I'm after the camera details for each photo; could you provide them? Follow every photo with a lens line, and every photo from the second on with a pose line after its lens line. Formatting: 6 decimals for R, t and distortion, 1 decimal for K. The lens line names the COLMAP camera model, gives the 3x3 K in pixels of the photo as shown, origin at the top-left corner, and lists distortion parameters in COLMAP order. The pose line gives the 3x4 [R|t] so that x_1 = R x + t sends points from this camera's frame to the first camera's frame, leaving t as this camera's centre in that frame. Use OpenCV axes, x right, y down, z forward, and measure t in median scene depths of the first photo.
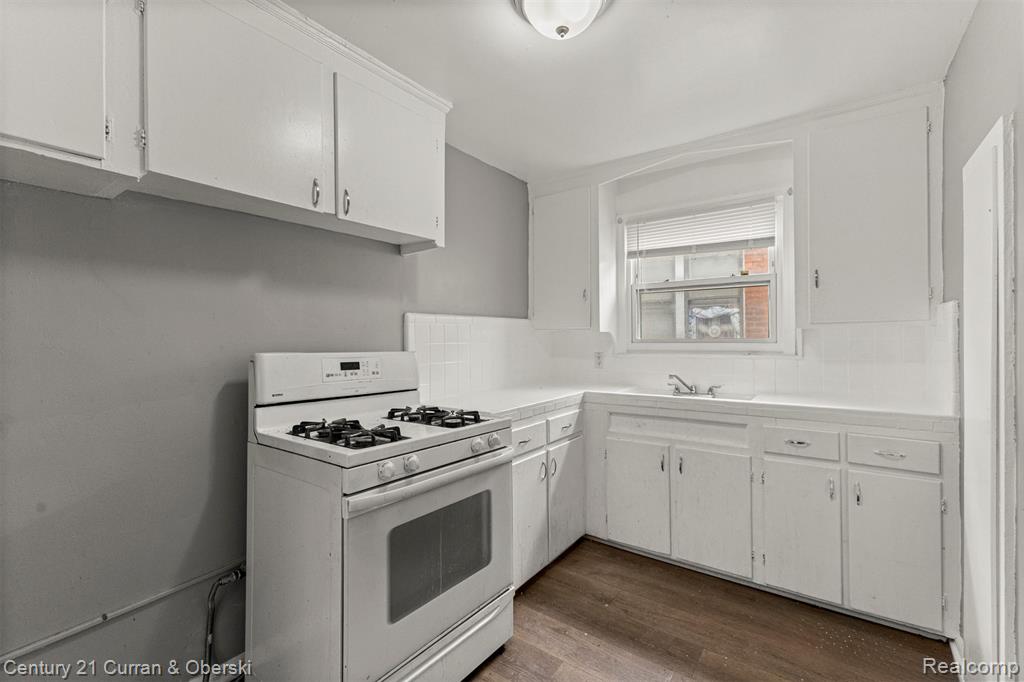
lens RADIAL K [[442.4, 0, 510.0], [0, 442.4, 339.1], [0, 0, 1]] dist [0.007596, -0.000501]
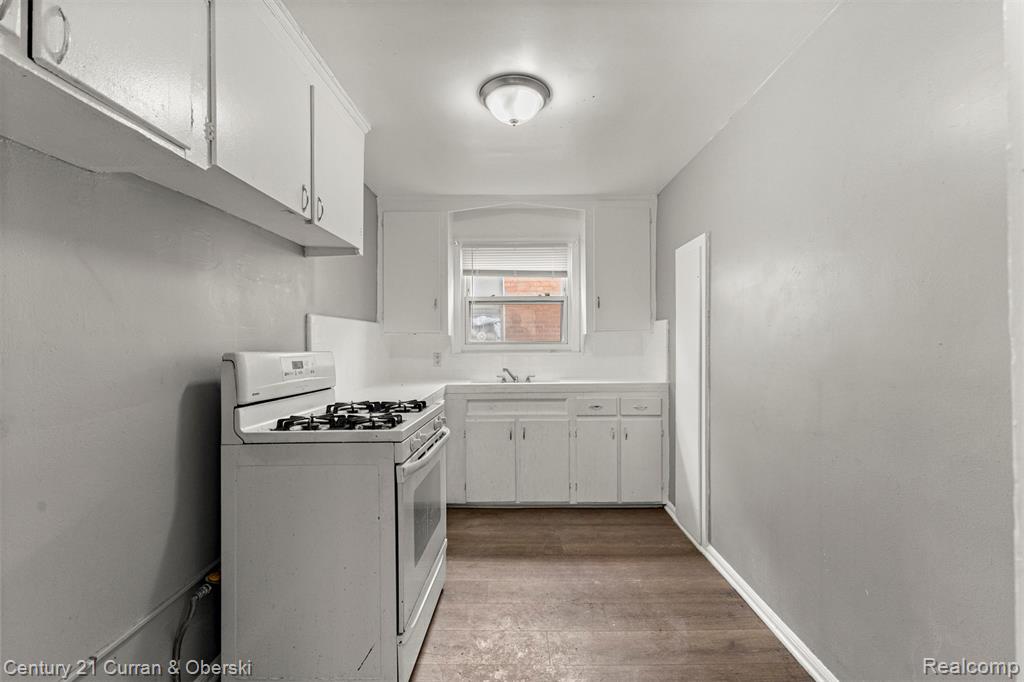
lens RADIAL K [[442.4, 0, 512.1], [0, 442.4, 345.5], [0, 0, 1]] dist [0.007596, -0.000501]
pose [[0.819016, -0.002815, 0.573764, -0.468372], [0.001469, 0.999995, 0.002809, 0.011738], [-0.573769, -0.001457, 0.819016, -0.105203]]
